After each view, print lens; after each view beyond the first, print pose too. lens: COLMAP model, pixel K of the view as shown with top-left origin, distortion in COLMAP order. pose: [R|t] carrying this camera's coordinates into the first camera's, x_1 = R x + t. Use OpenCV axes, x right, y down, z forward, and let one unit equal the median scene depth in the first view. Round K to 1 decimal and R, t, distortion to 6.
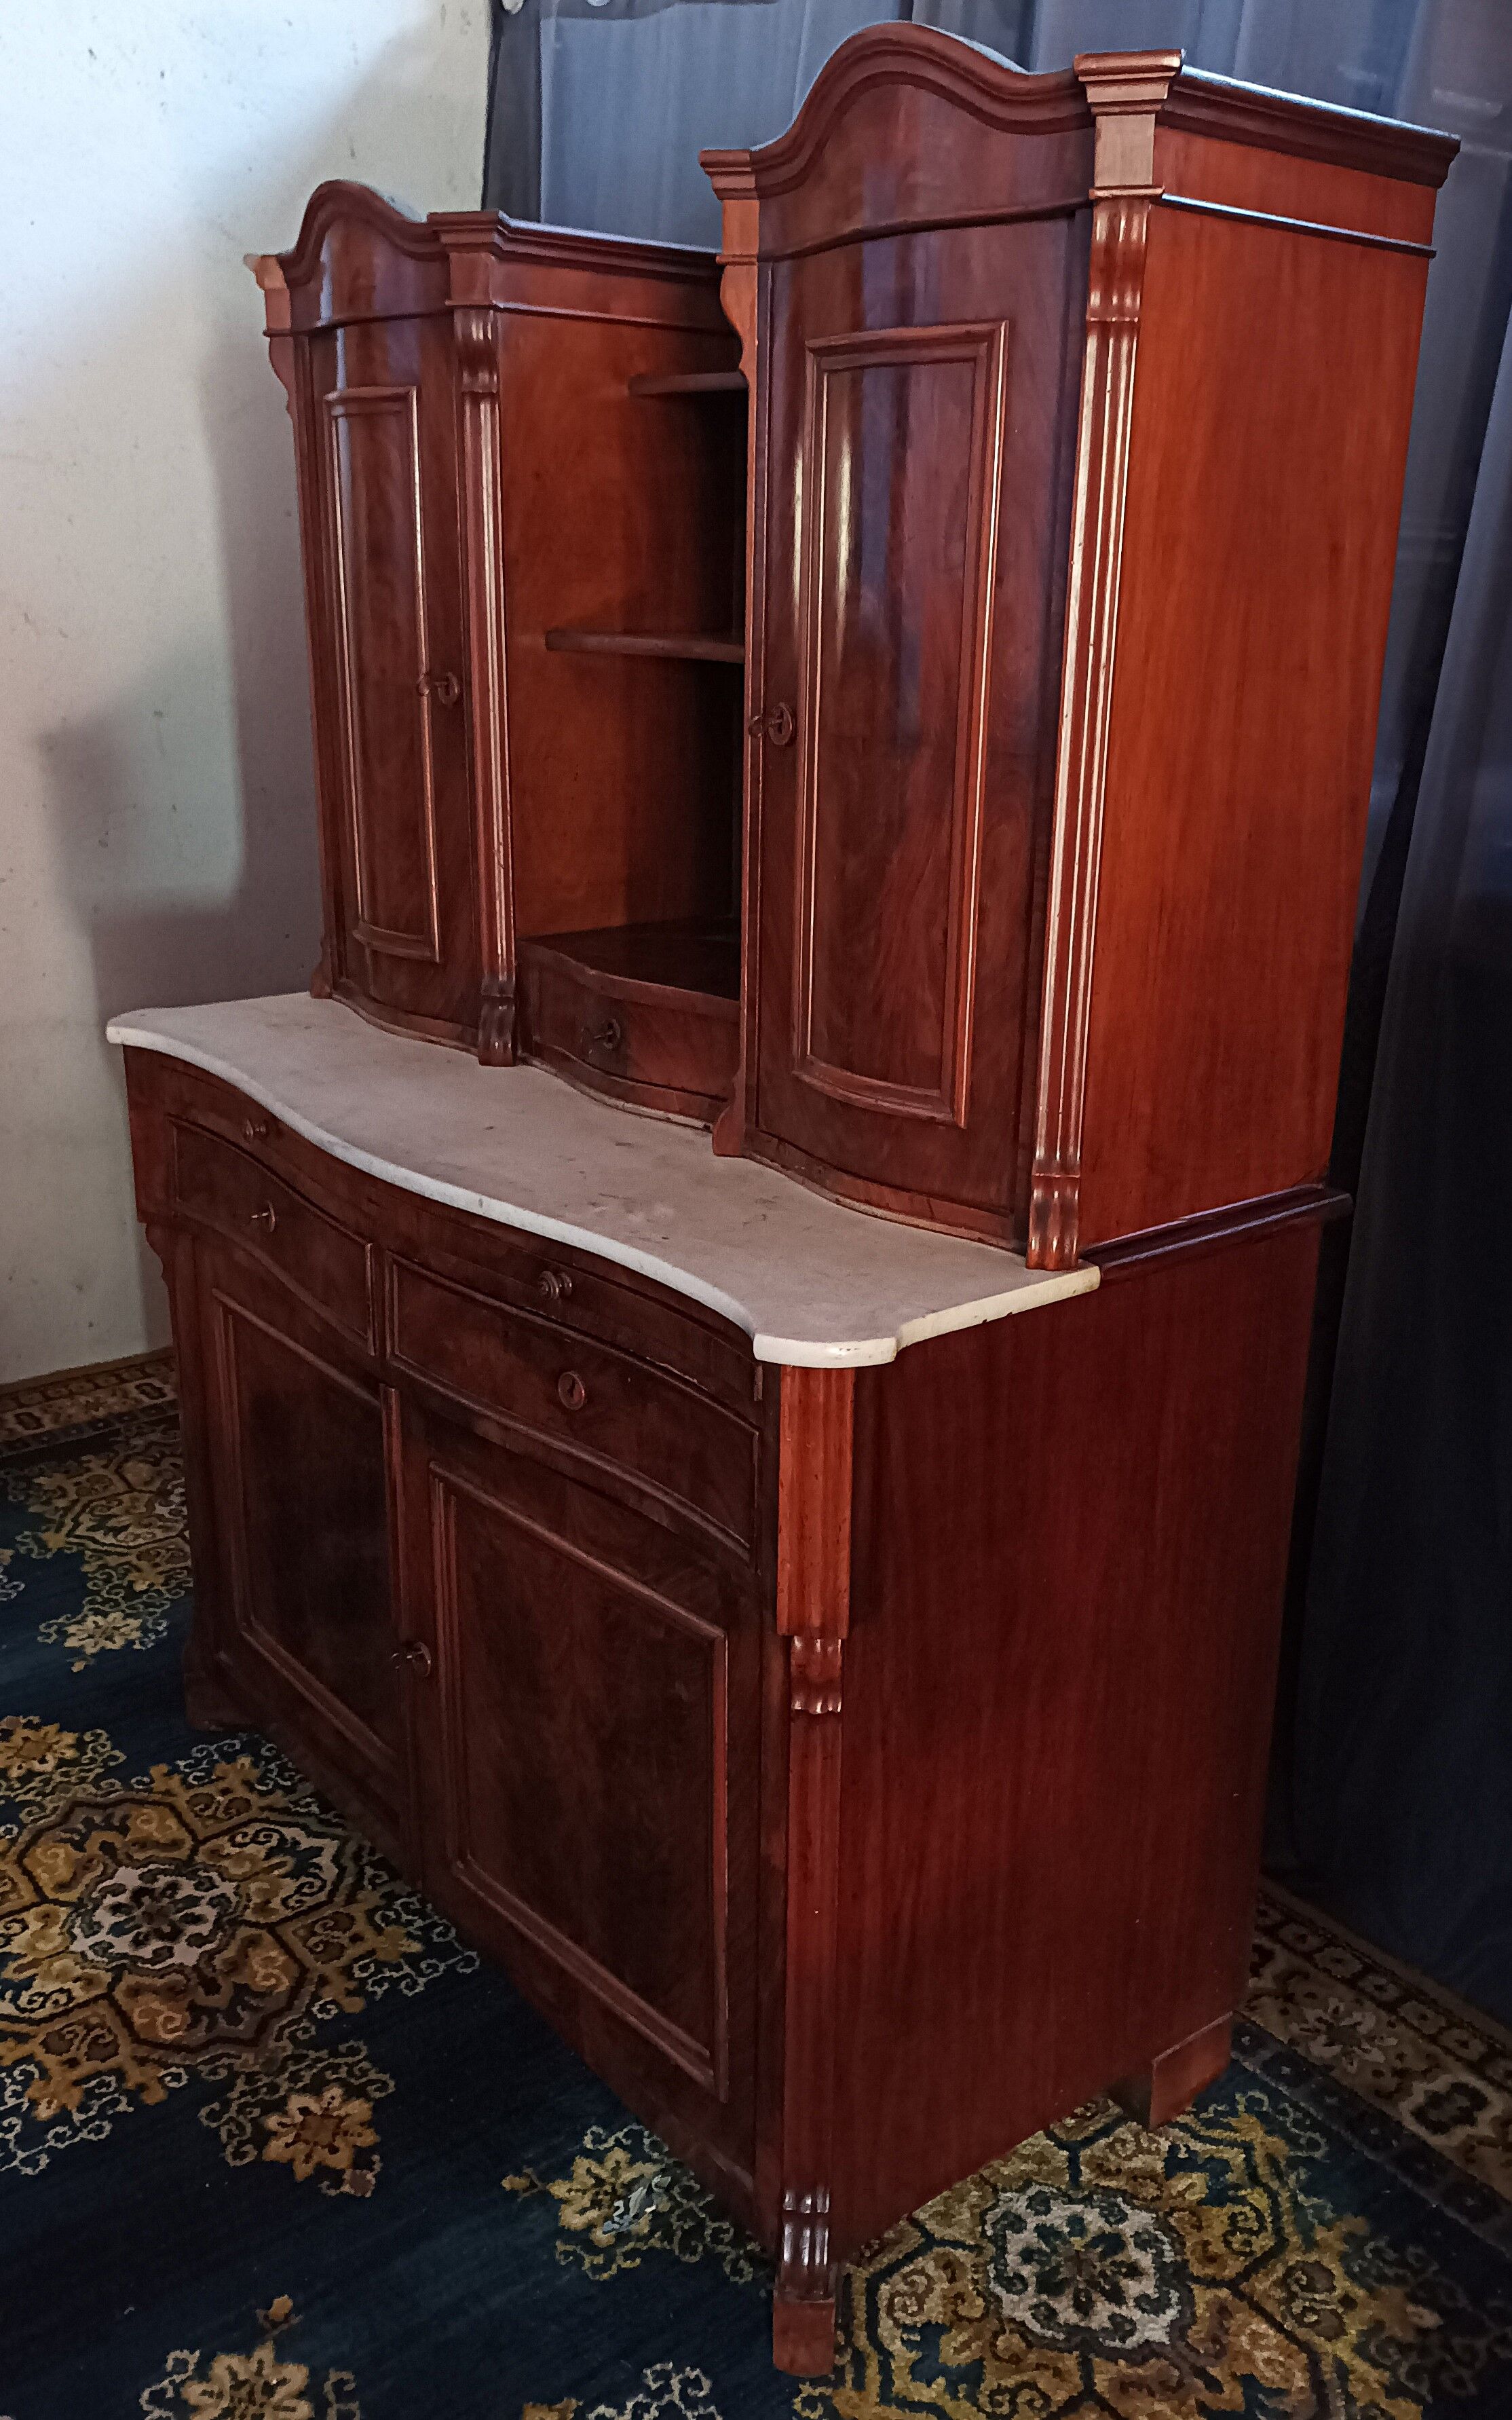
lens RADIAL K [[1991.6, 0, 788.9], [0, 1991.6, 1189.4], [0, 0, 1]] dist [0.047811, -0.038522]
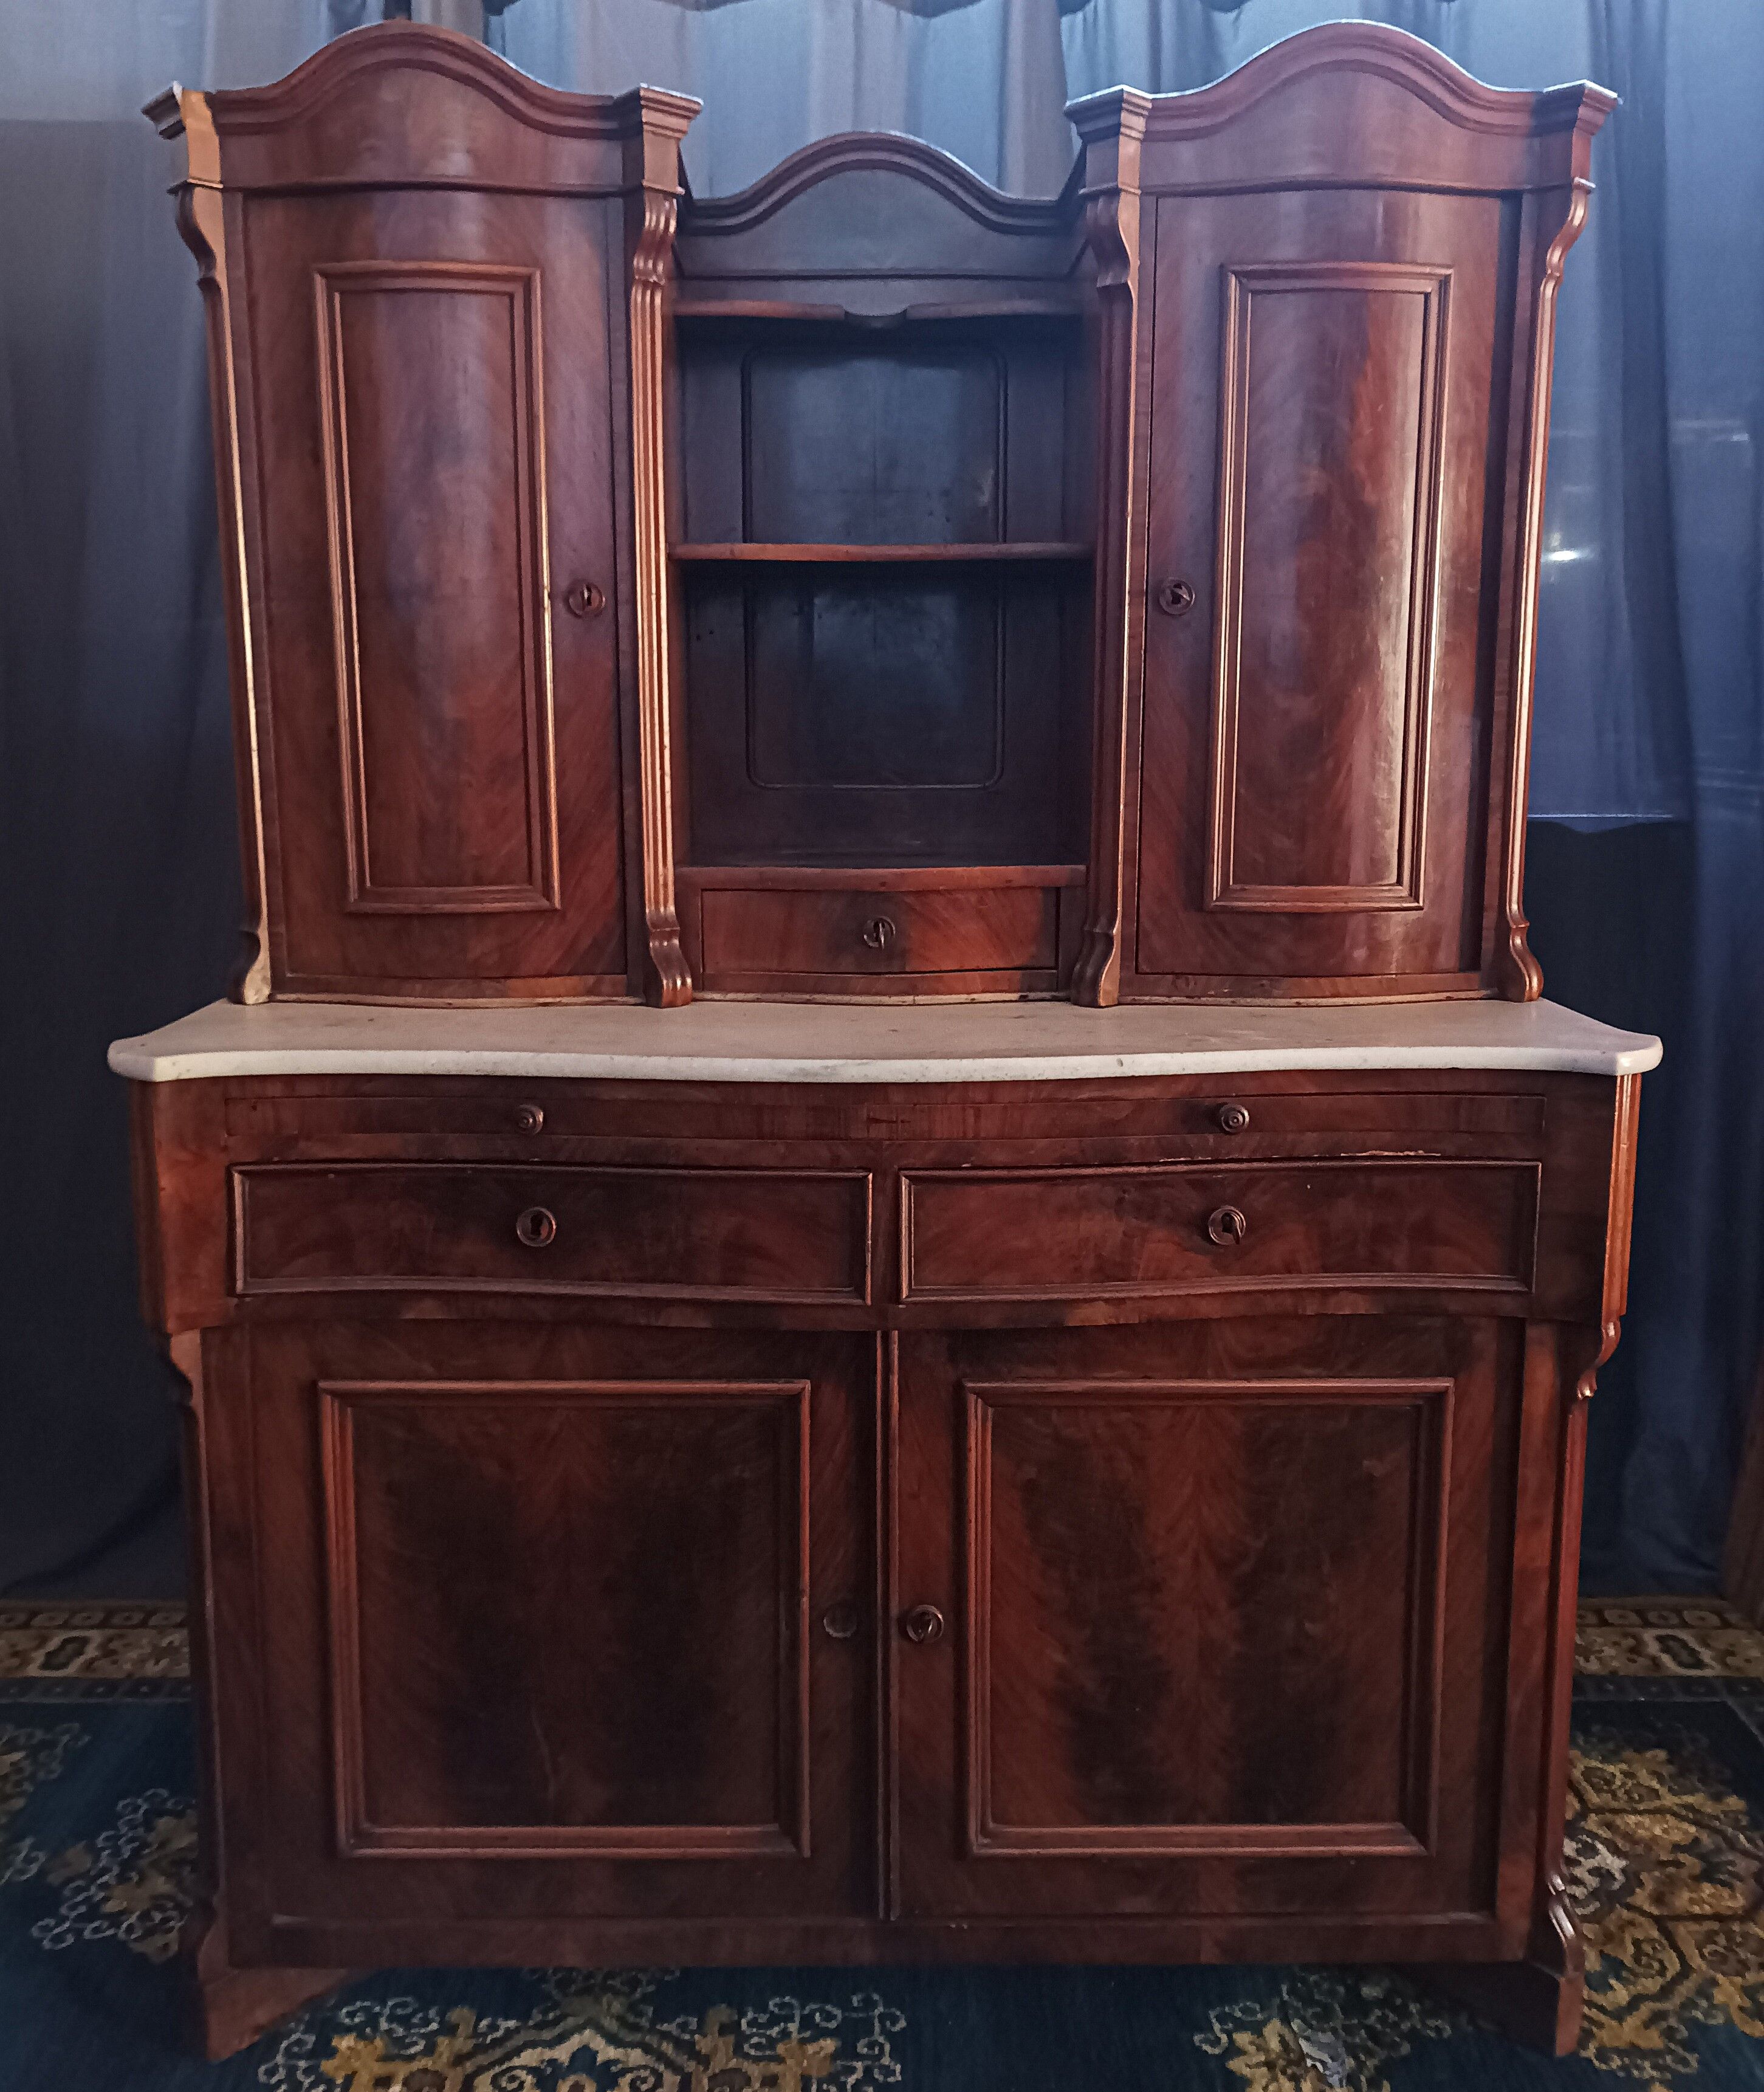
lens RADIAL K [[1774.4, 0, 849.7], [0, 1774.4, 971.7], [0, 0, 1]] dist [0.048133, -0.040149]
pose [[0.625269, -0.128126, 0.769820, -0.732307], [0.242767, 0.969422, -0.035835, -0.029965], [-0.741689, 0.209293, 0.637255, 0.438056]]
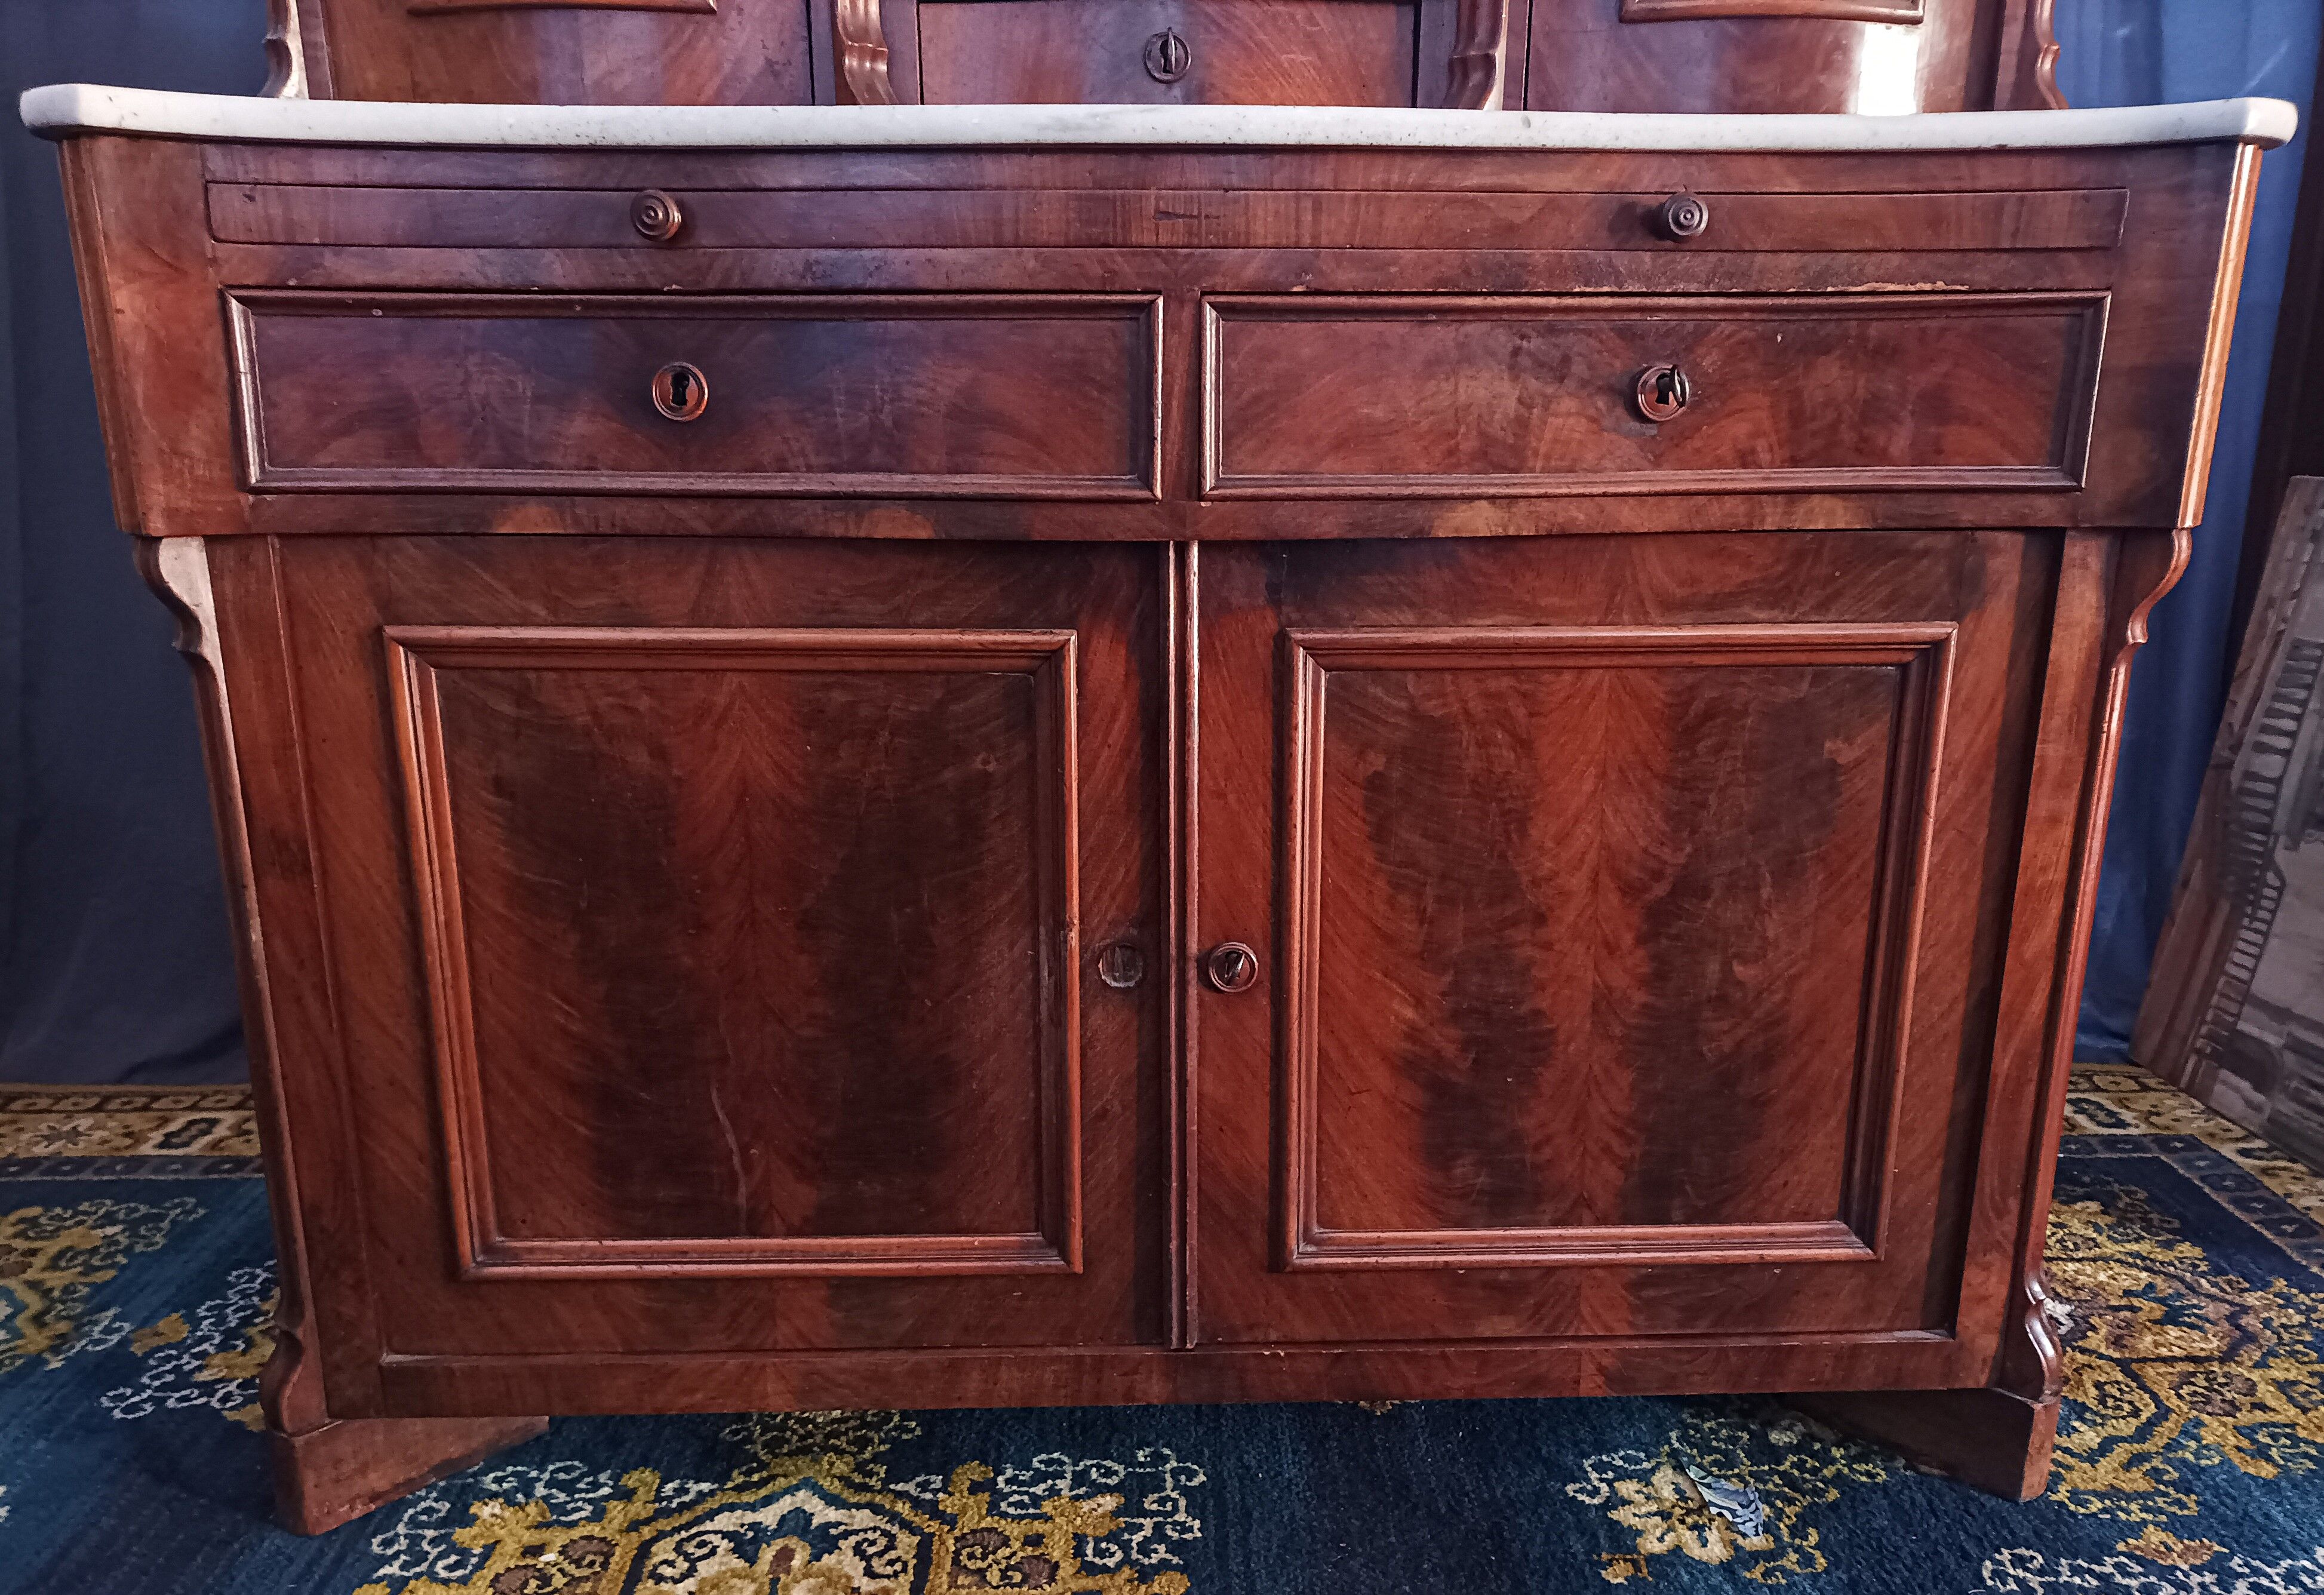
lens RADIAL K [[1765.3, 0, 1173.4], [0, 1765.3, 889.7], [0, 0, 1]] dist [0.030453, -0.016593]
pose [[0.602300, -0.229372, 0.764606, -0.599961], [0.245231, 0.964678, 0.096216, 0.136738], [-0.759668, 0.129555, 0.637275, 0.608449]]
